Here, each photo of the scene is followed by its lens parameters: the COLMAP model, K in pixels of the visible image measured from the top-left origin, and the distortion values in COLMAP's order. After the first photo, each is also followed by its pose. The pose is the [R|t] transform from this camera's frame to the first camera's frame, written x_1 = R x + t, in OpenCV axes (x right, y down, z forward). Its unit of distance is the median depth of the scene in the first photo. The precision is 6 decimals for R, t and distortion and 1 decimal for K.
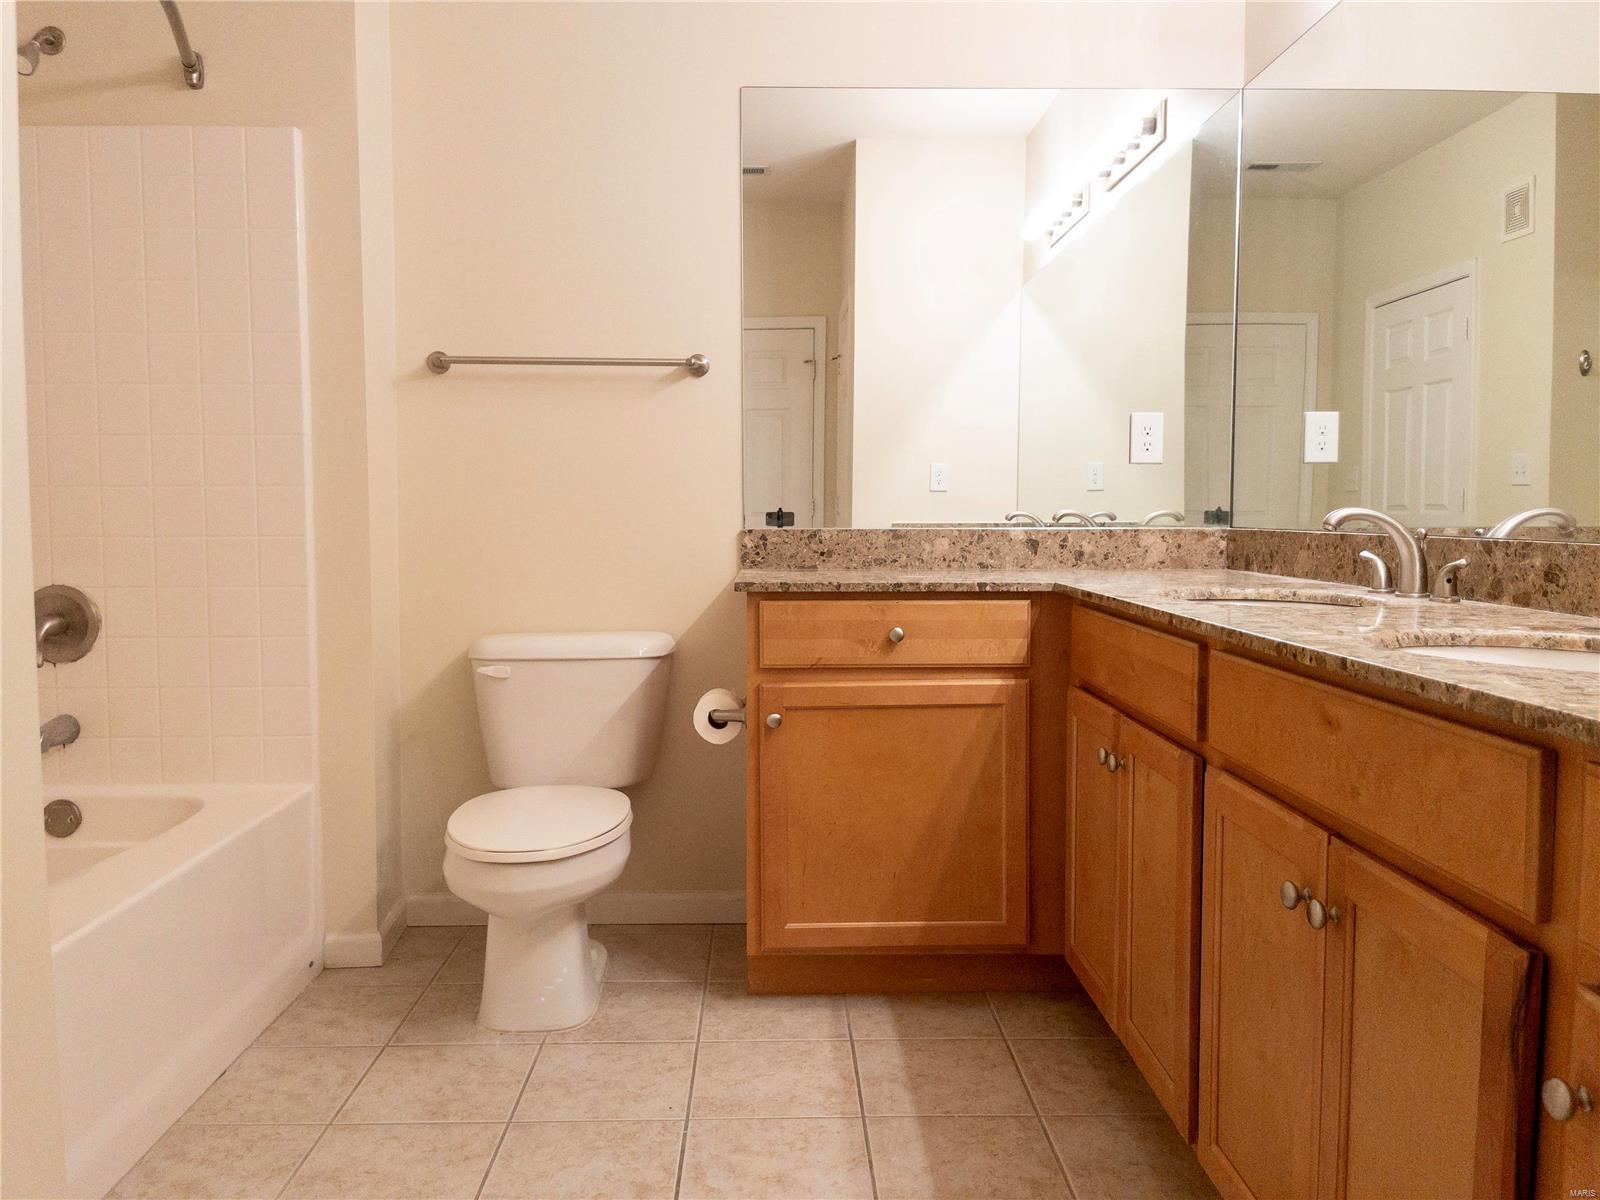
lens RADIAL K [[1228.6, 0, 802.6], [0, 1228.6, 598.0], [0, 0, 1]] dist [0.062552, -0.076171]
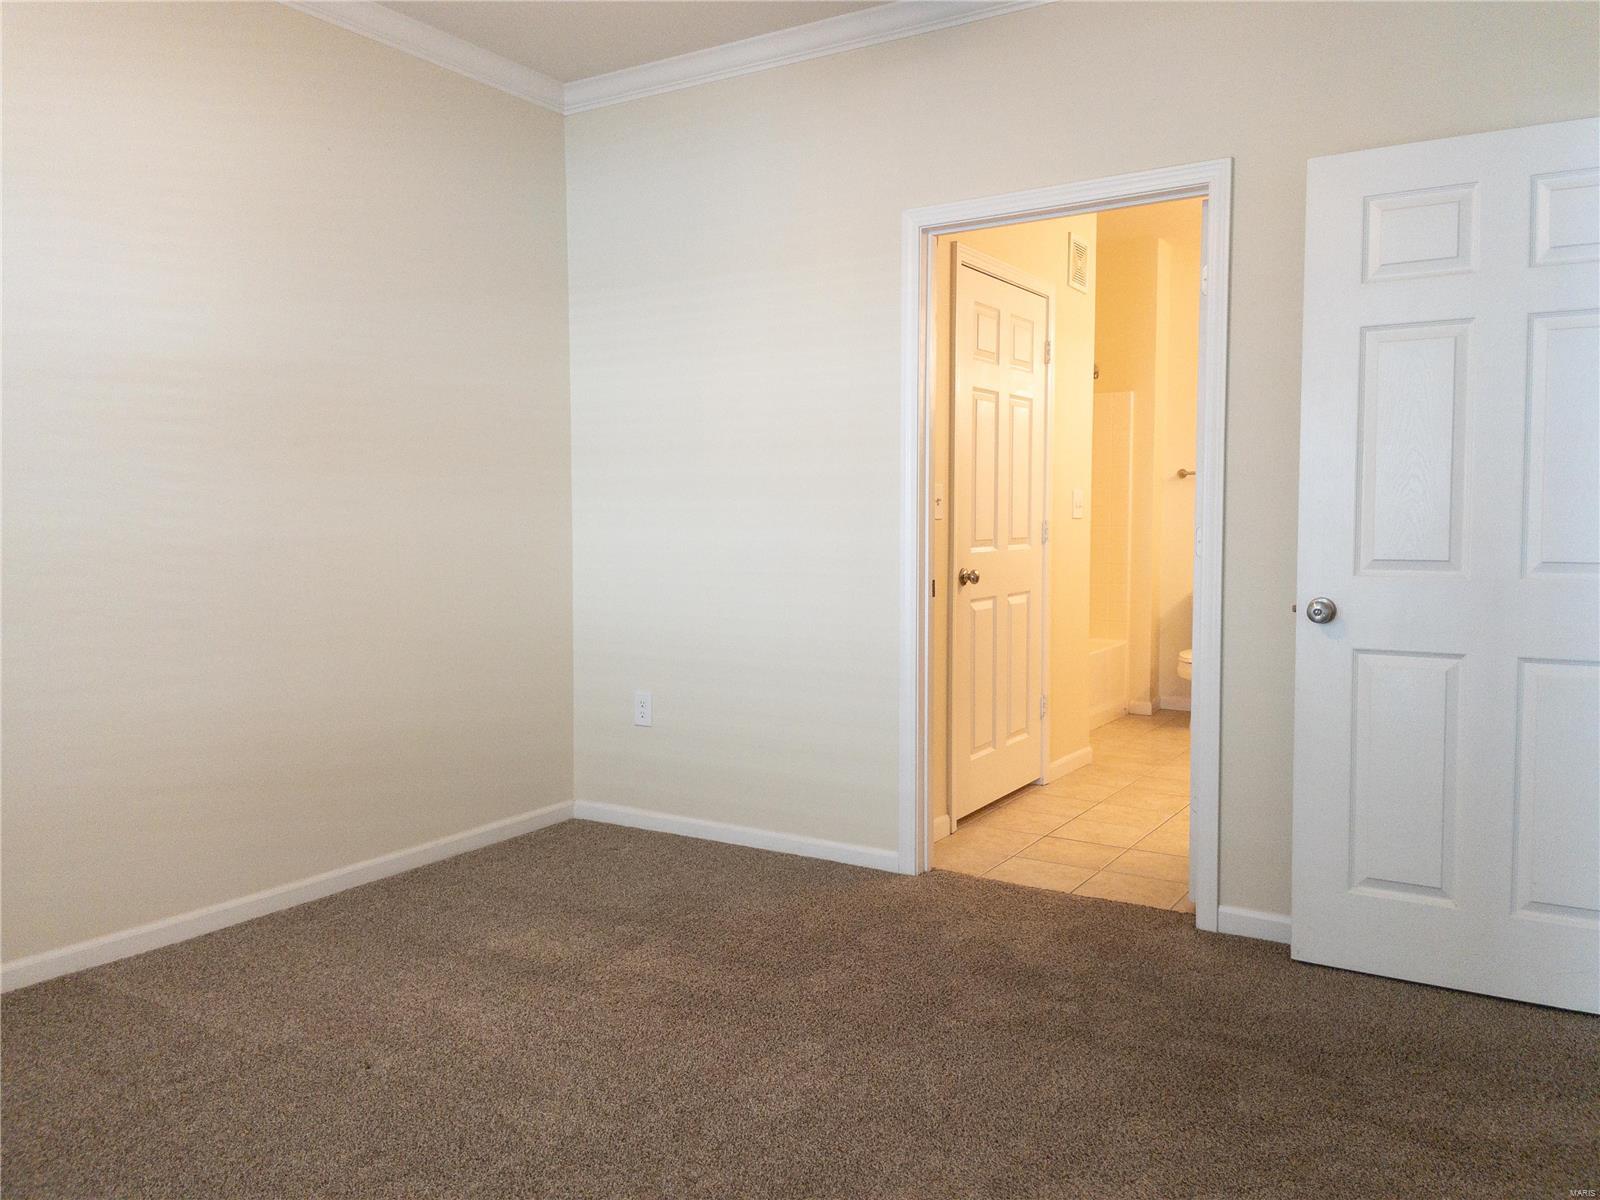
lens RADIAL K [[1228.6, 0, 803.7], [0, 1228.6, 599.0], [0, 0, 1]] dist [0.062552, -0.076171]
pose [[0.820086, 0.032440, -0.571321, 0.495667], [-0.039266, 0.999229, 0.000375, 0.092967], [0.570892, 0.022126, 0.820727, -1.435888]]
